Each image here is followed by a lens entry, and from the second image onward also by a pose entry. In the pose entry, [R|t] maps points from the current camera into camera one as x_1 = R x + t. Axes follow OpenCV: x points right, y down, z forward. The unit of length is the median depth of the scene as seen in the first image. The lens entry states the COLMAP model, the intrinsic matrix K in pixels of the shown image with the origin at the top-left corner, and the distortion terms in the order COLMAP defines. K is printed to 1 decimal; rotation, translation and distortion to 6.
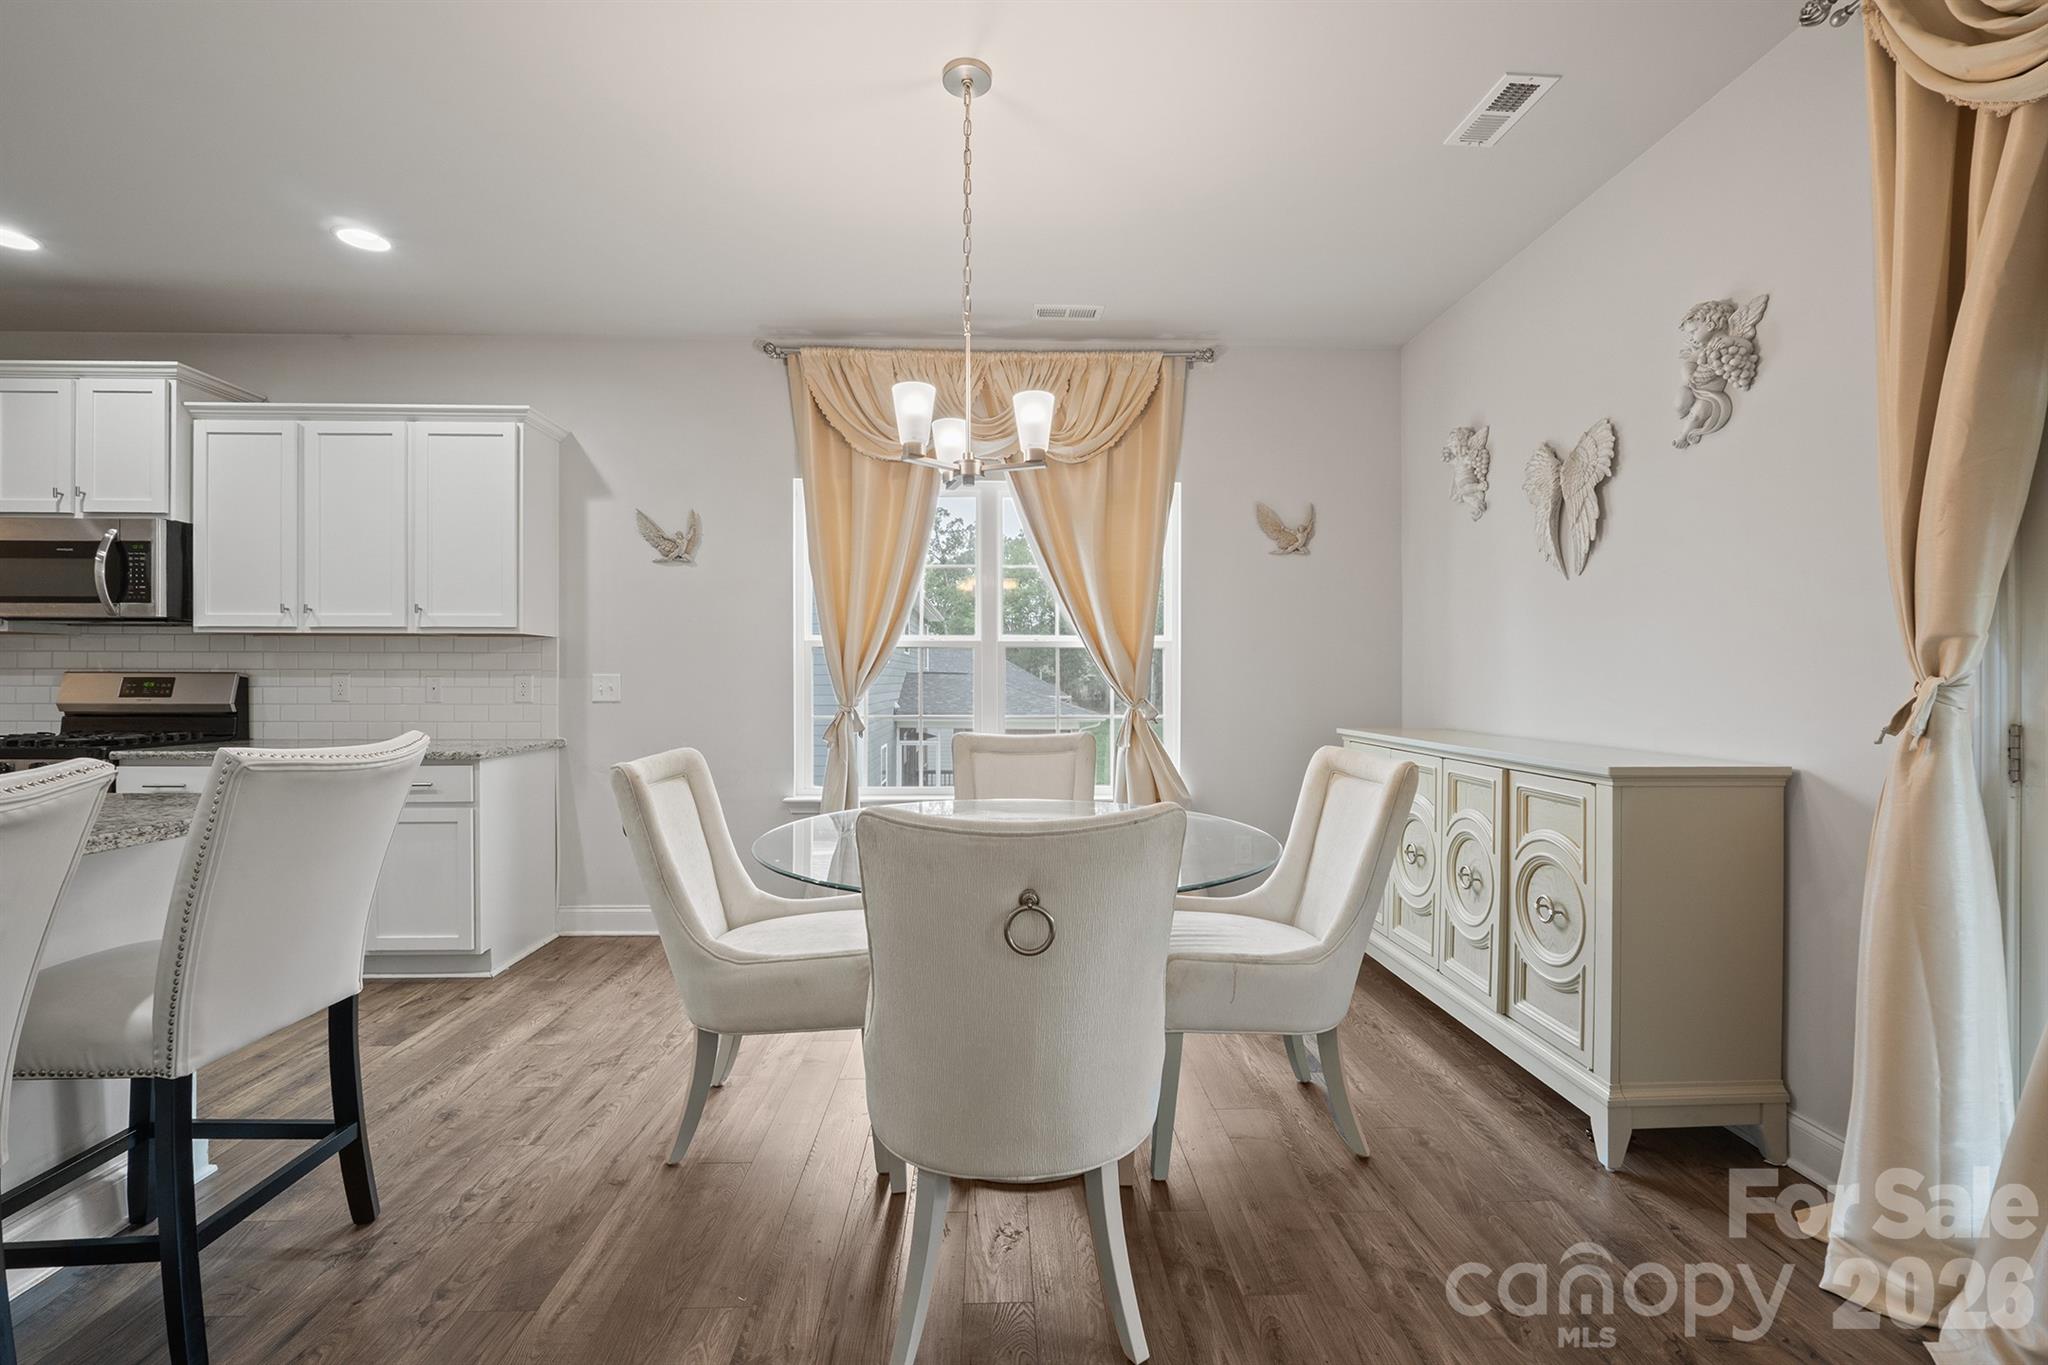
lens RADIAL K [[859.3, 0, 1015.5], [0, 859.3, 684.9], [0, 0, 1]] dist [-0.008187, 0.000219]
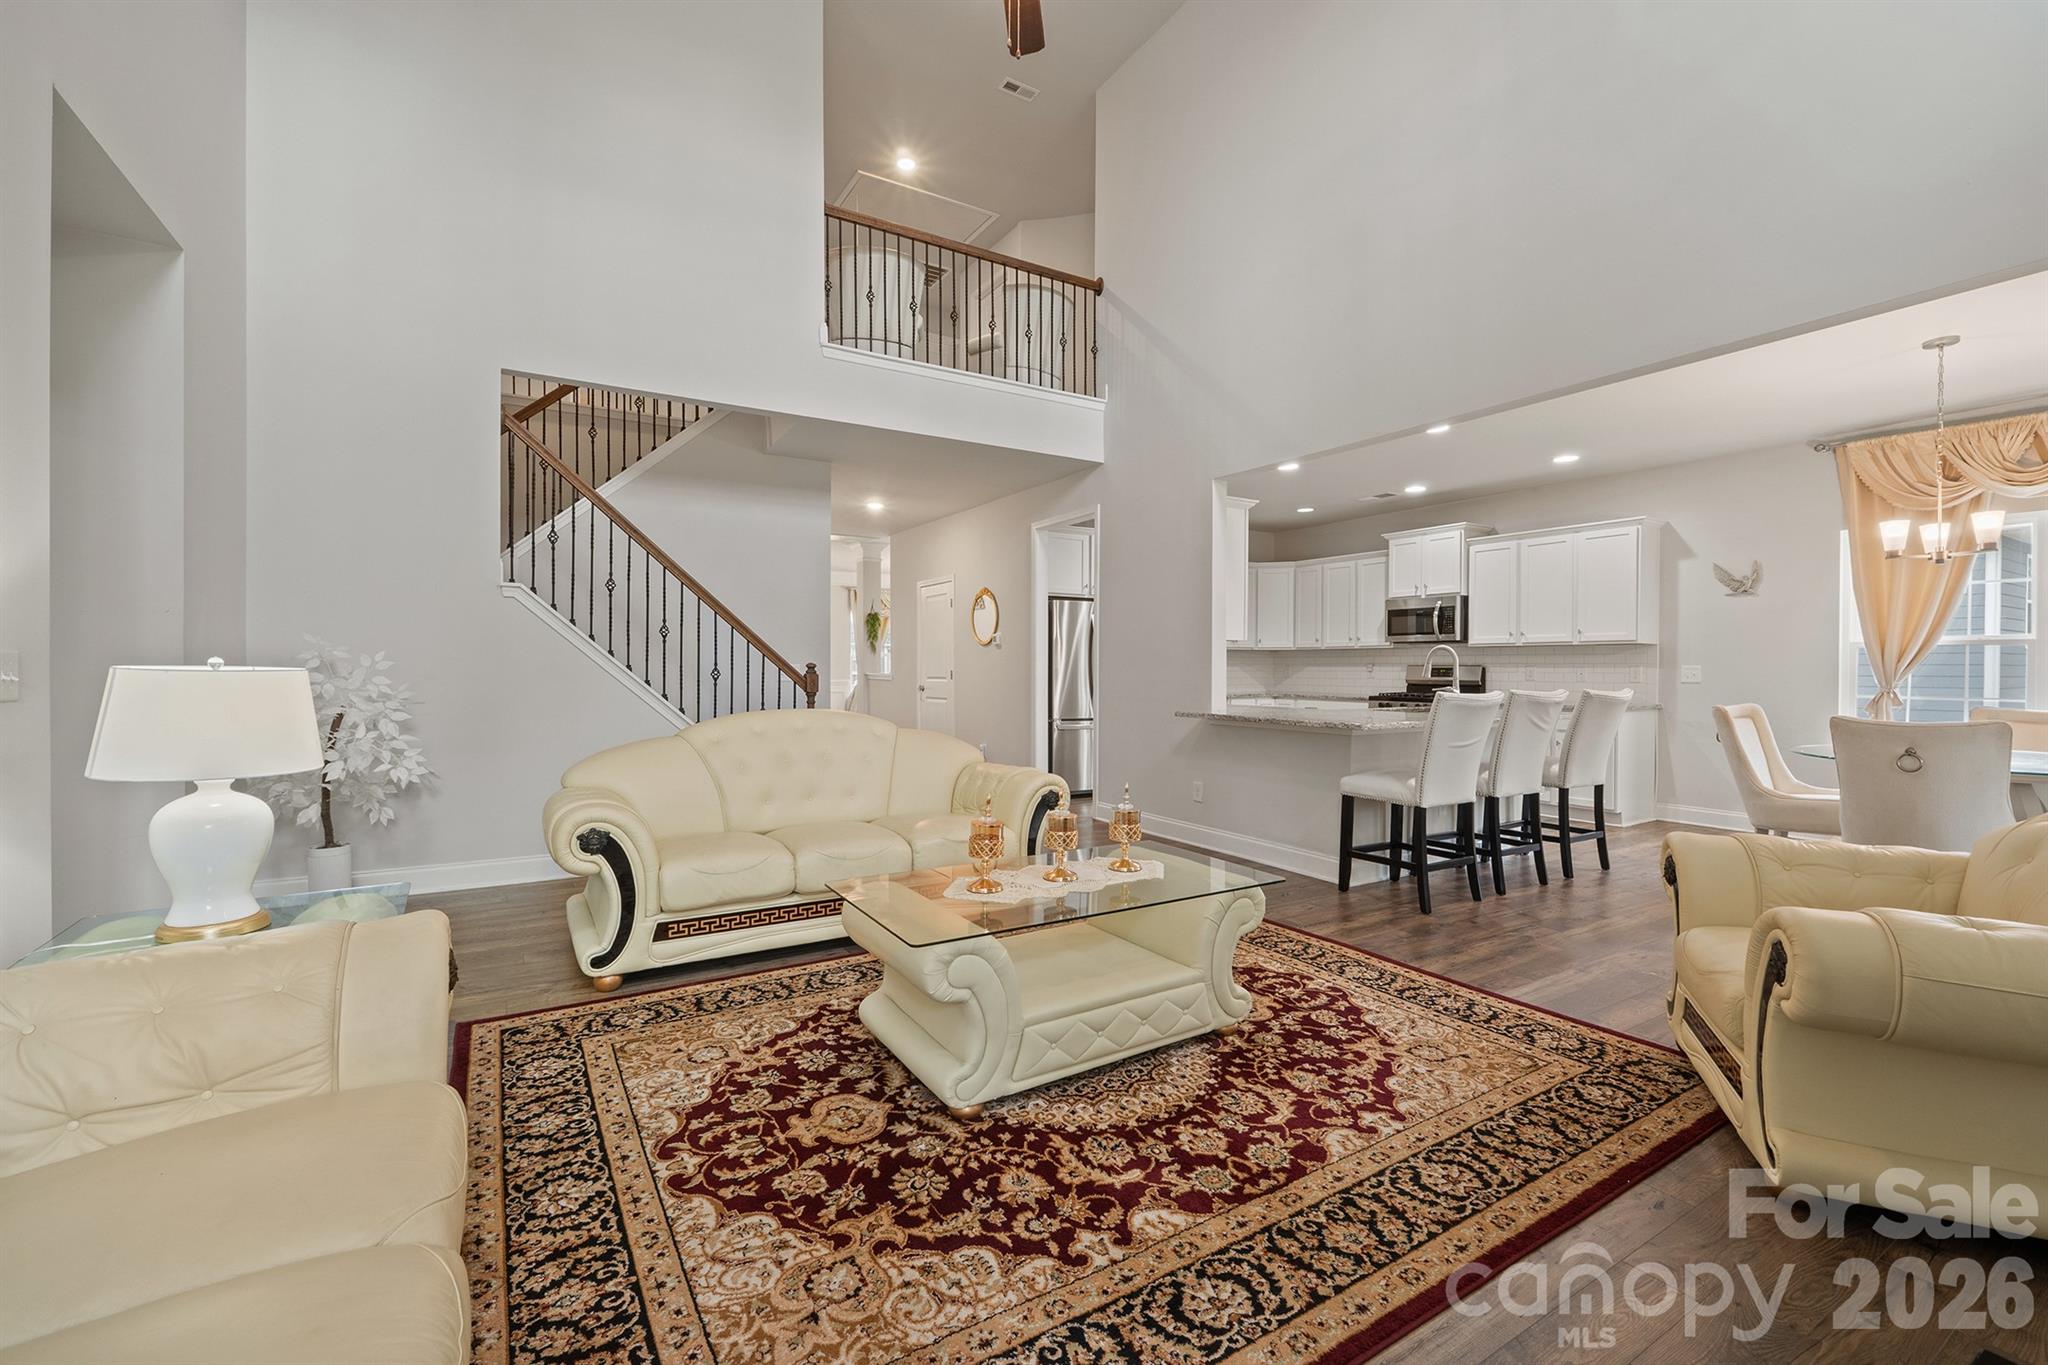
lens RADIAL K [[859.3, 0, 1031.8], [0, 859.3, 675.4], [0, 0, 1]] dist [-0.008187, 0.000219]
pose [[0.490810, 0.008392, -0.871226, 0.363810], [-0.007302, 0.999958, 0.005519, 0.006391], [0.871236, 0.003653, 0.490851, -0.995292]]
